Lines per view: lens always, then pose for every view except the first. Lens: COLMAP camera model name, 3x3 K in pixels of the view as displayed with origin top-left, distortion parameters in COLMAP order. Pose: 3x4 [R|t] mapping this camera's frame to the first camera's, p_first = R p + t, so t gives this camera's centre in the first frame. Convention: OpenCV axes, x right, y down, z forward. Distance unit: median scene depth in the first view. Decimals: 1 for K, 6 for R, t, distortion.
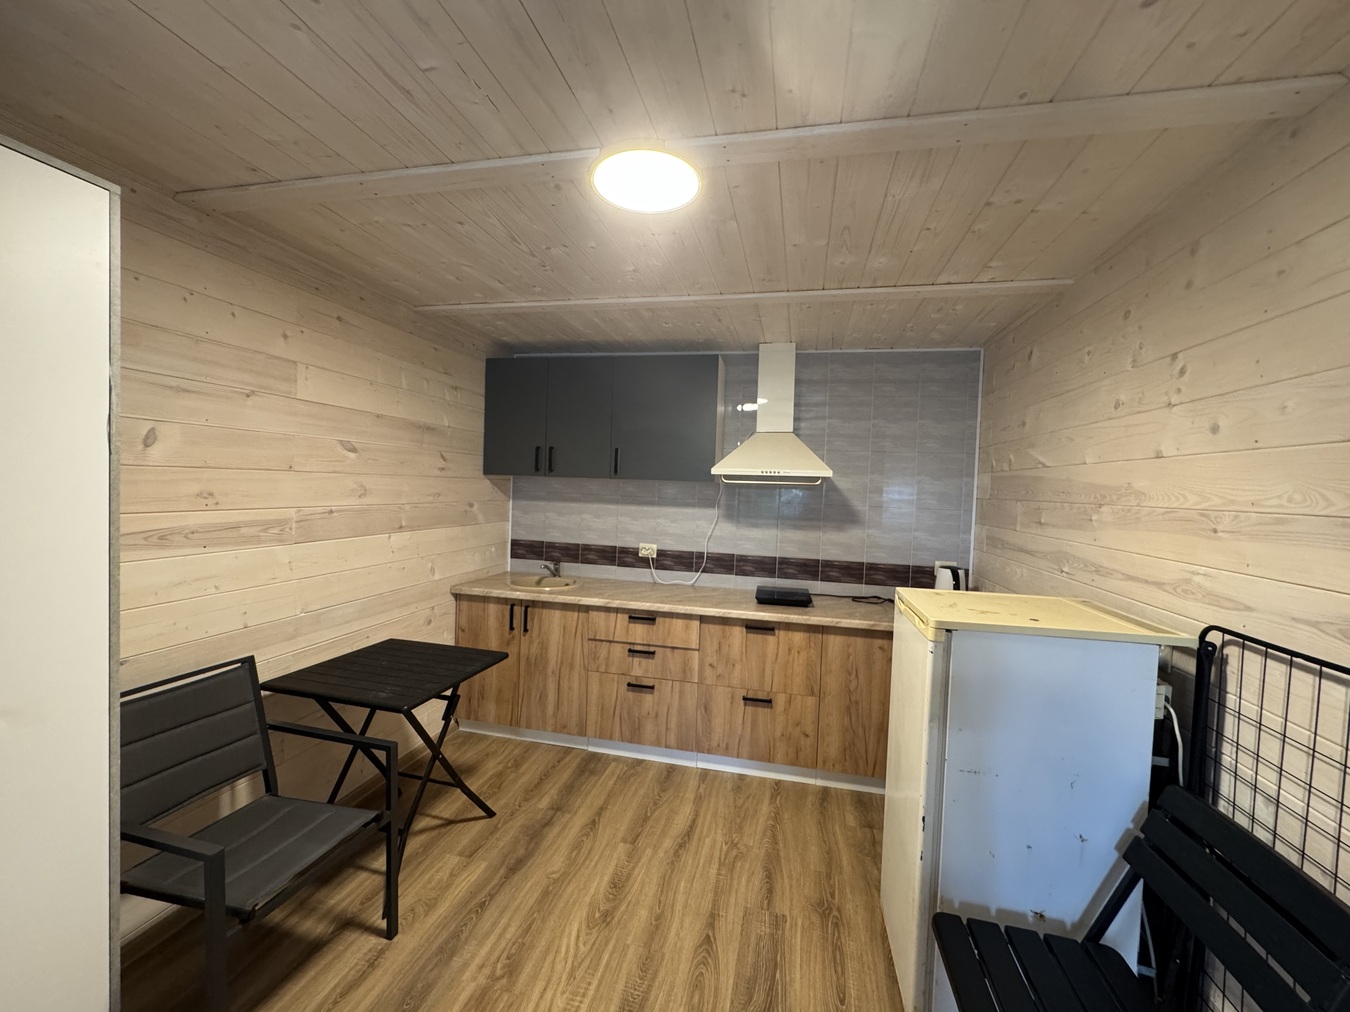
lens RADIAL K [[539.8, 0, 675.0], [0, 539.8, 506.0], [0, 0, 1]] dist [-0.000139, 0.000051]
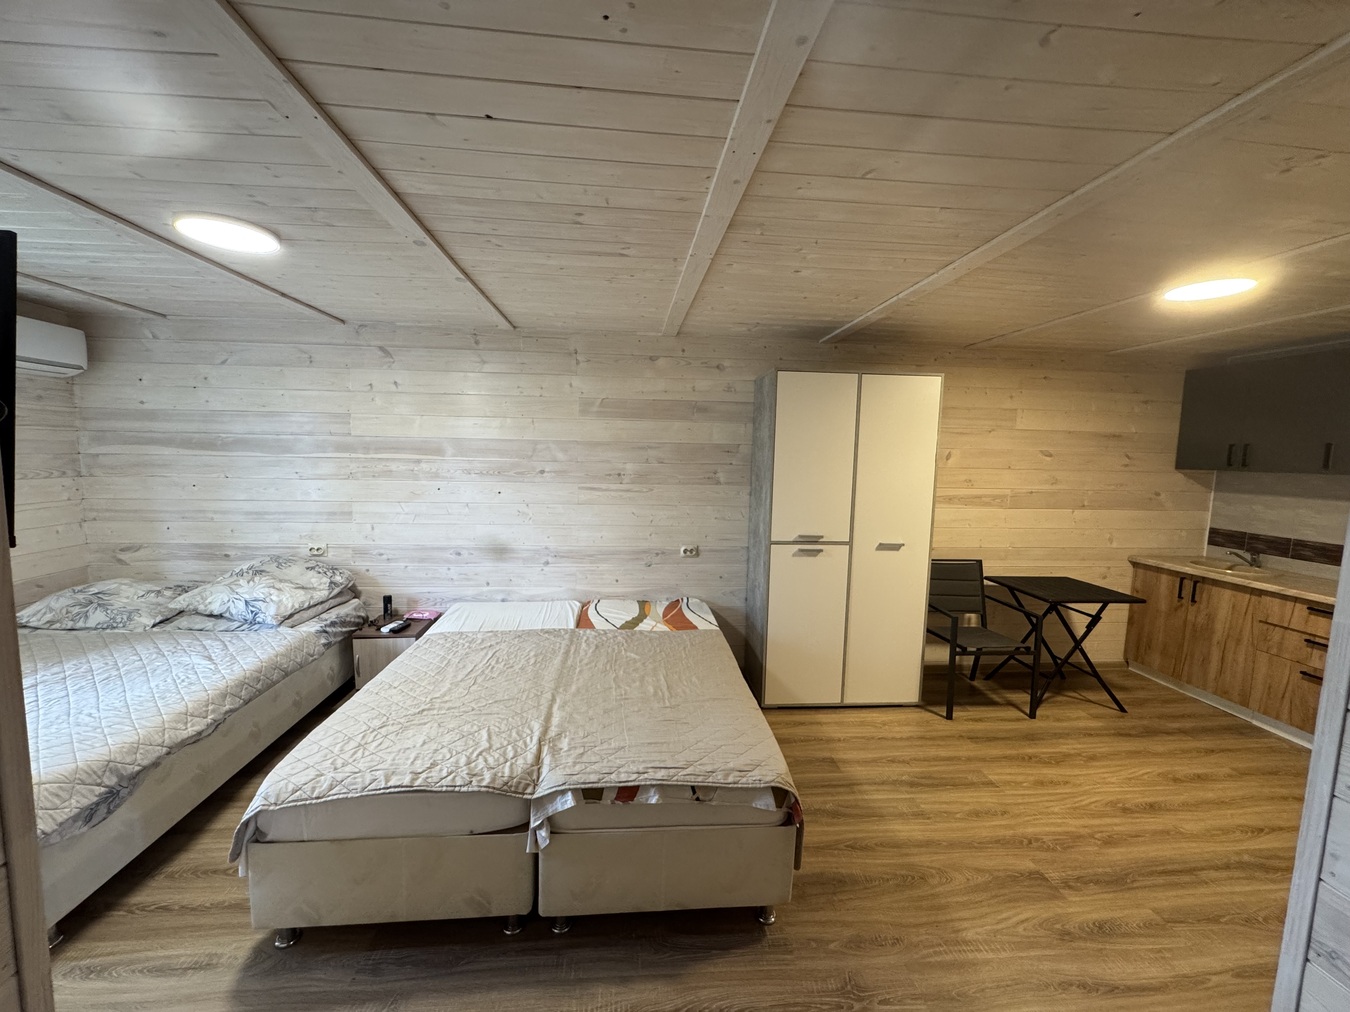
lens RADIAL K [[541.3, 0, 675.0], [0, 541.3, 506.0], [0, 0, 1]] dist [-0.002381, 0.000077]
pose [[0.312408, 0.065739, -0.947671, 0.494852], [-0.044878, 0.997510, 0.054402, 0.008520], [0.948887, 0.025534, 0.314581, -0.475628]]
